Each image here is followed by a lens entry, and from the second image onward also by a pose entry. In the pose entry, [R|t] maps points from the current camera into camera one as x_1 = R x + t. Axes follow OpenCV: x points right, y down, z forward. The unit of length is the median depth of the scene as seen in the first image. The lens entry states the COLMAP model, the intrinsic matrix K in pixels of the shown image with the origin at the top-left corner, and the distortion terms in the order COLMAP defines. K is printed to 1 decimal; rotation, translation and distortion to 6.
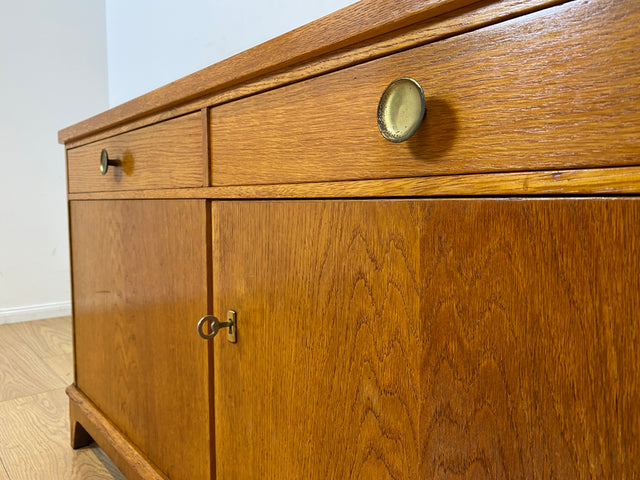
lens RADIAL K [[490.1, 0, 322.1], [0, 490.1, 243.9], [0, 0, 1]] dist [0.027282, -0.034558]
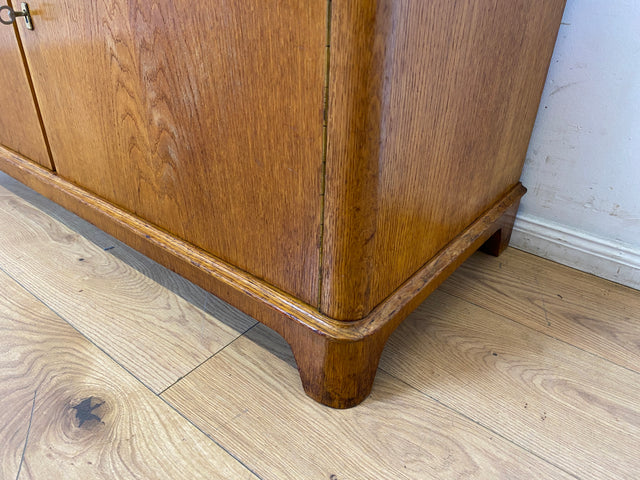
lens RADIAL K [[490.1, 0, 311.6], [0, 490.1, 245.6], [0, 0, 1]] dist [0.027282, -0.034558]
pose [[0.984685, -0.073896, 0.157907, 0.366588], [-0.004981, 0.893436, 0.449164, 0.143230], [-0.174271, -0.443071, 0.879385, -0.657098]]
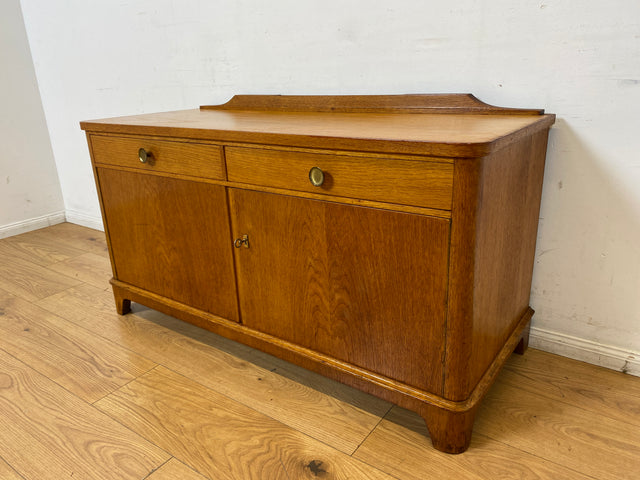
lens RADIAL K [[490.1, 0, 319.0], [0, 490.1, 240.3], [0, 0, 1]] dist [0.027282, -0.034558]
pose [[0.973167, -0.113839, 0.199968, -0.368243], [0.060451, 0.965004, 0.255174, -0.490236], [-0.222019, -0.236239, 0.945991, -1.532129]]
